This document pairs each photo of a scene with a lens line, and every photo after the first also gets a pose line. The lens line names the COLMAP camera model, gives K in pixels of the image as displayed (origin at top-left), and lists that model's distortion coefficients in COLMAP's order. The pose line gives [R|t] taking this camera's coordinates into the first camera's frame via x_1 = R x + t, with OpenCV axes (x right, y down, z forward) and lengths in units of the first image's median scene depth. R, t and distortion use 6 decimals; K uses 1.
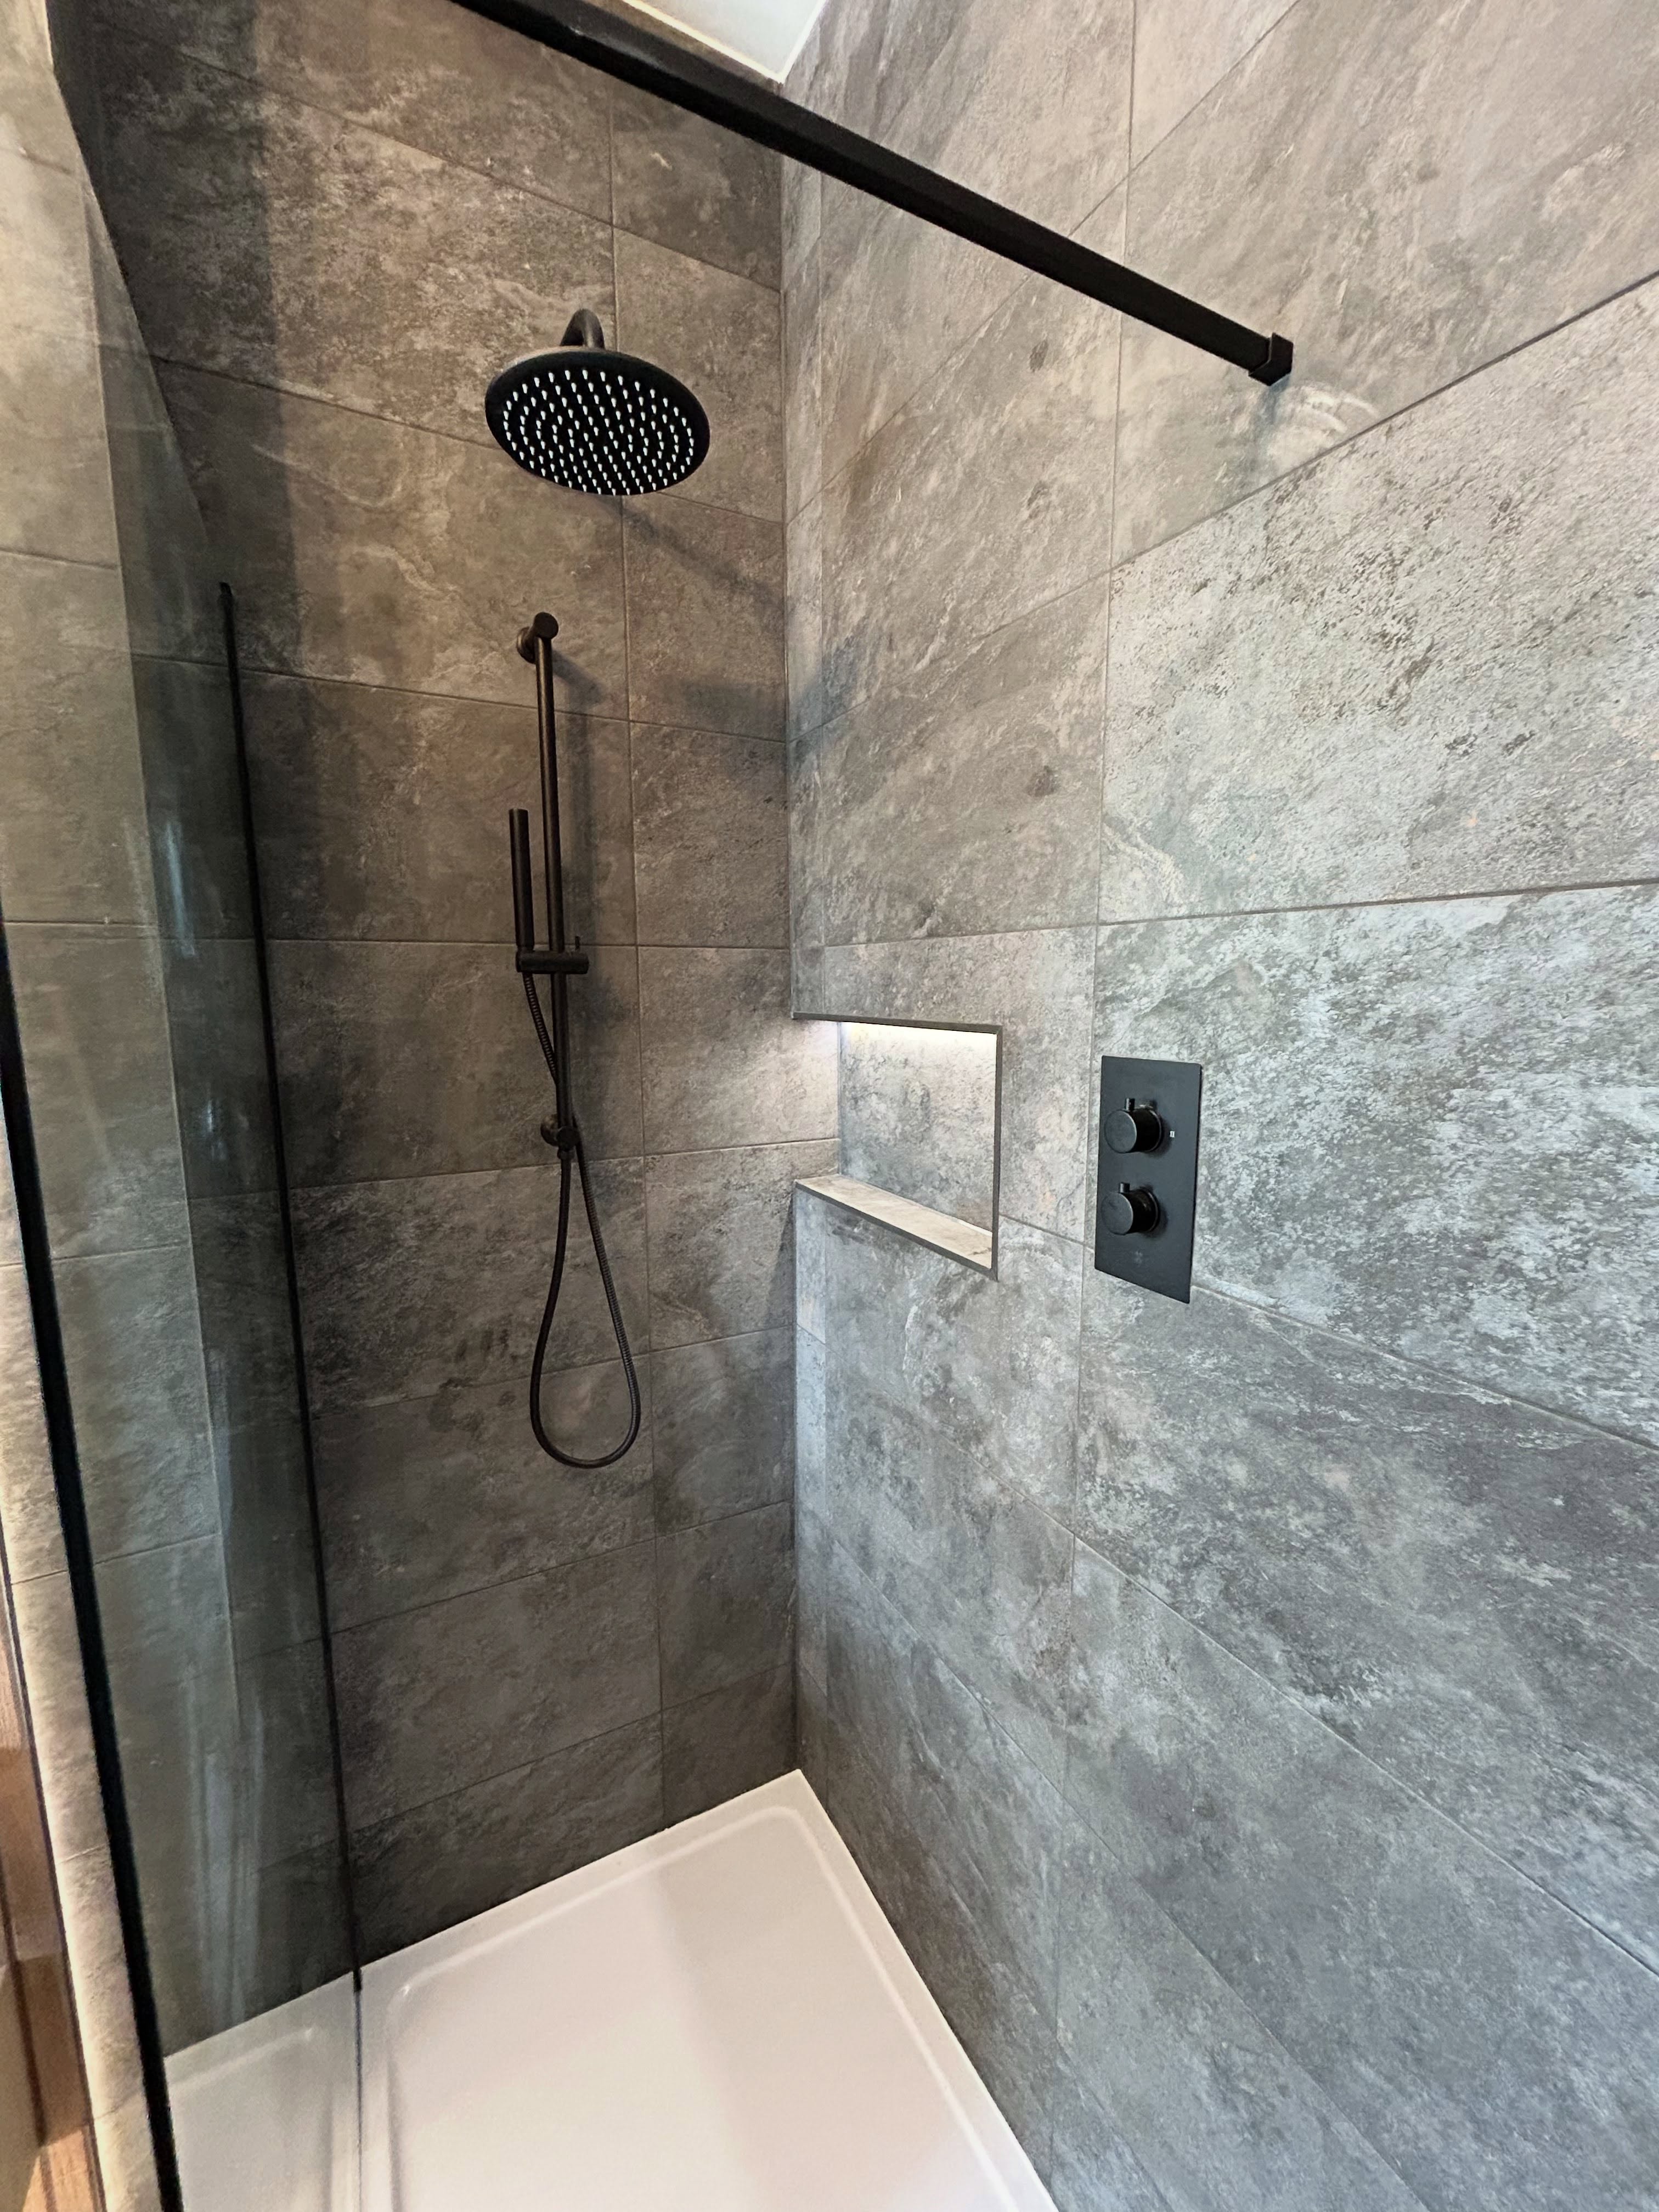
lens RADIAL K [[886.5, 0, 822.0], [0, 886.5, 1102.3], [0, 0, 1]] dist [0.000473, -0.000121]
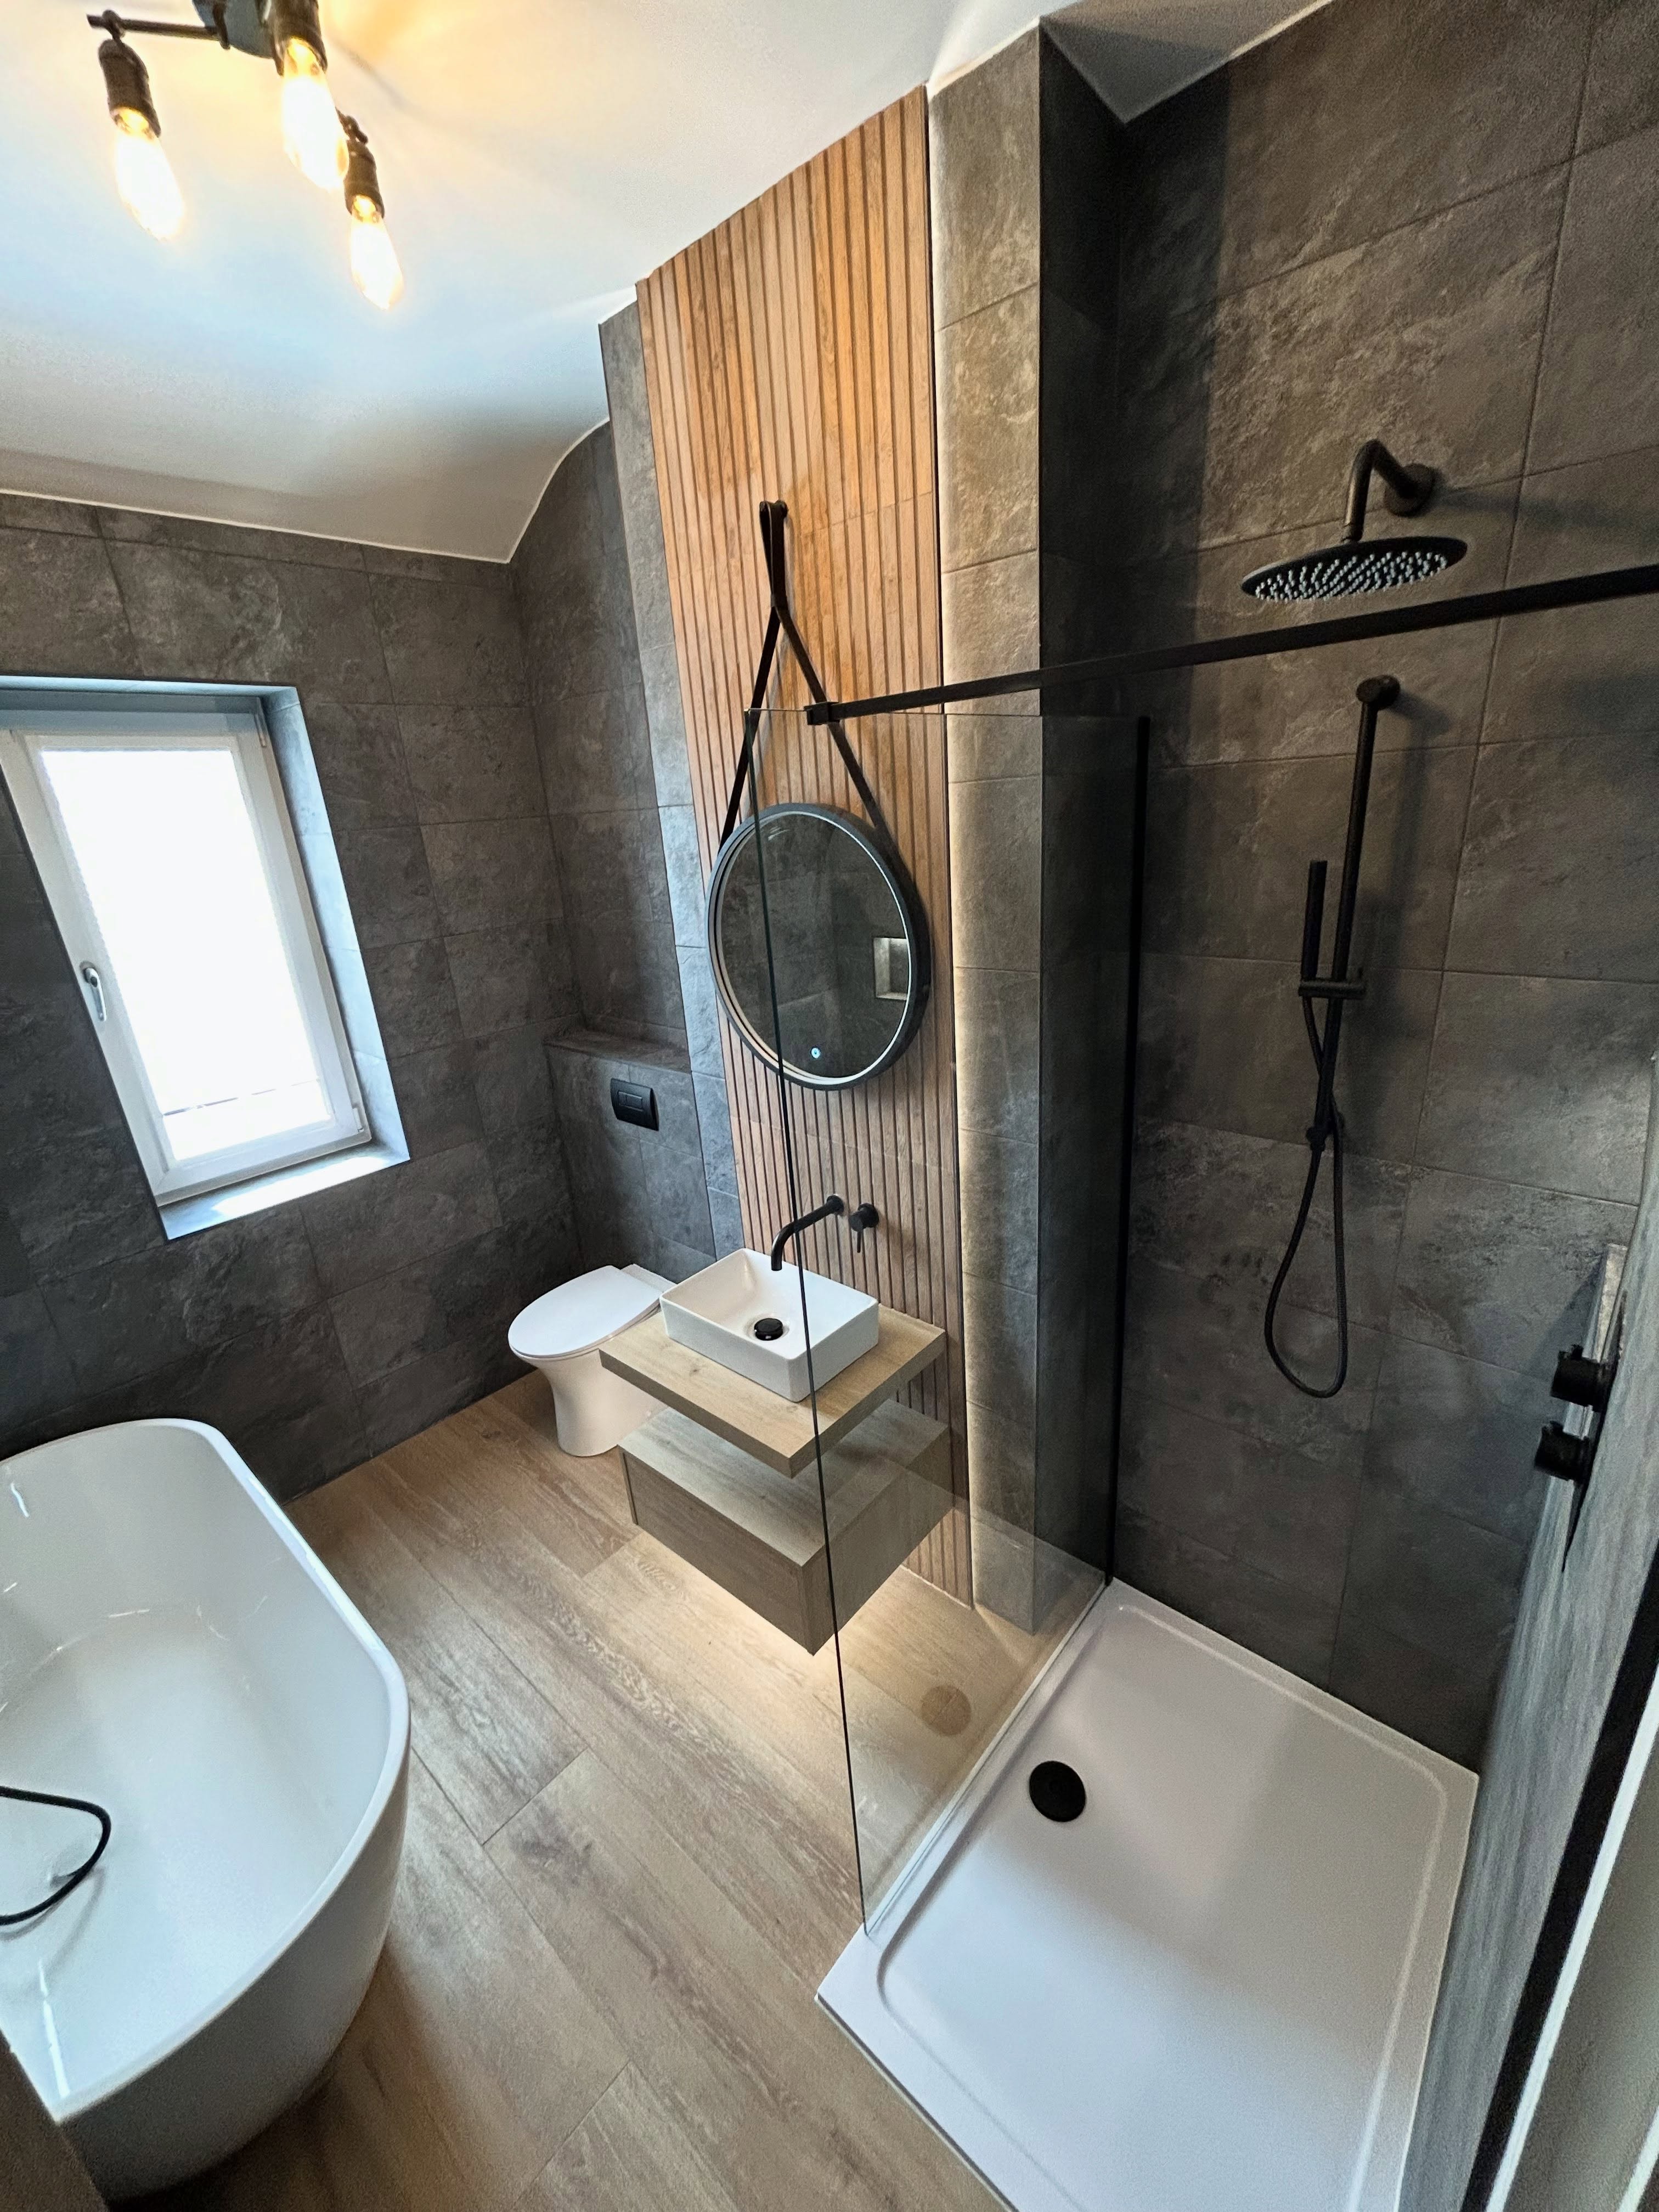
lens RADIAL K [[886.5, 0, 824.1], [0, 886.5, 1106.3], [0, 0, 1]] dist [0.000473, -0.000121]
pose [[0.351989, 0.282055, -0.892496, 0.511278], [-0.060865, 0.958396, 0.278877, -0.277697], [0.934023, -0.043840, 0.354513, -0.032845]]
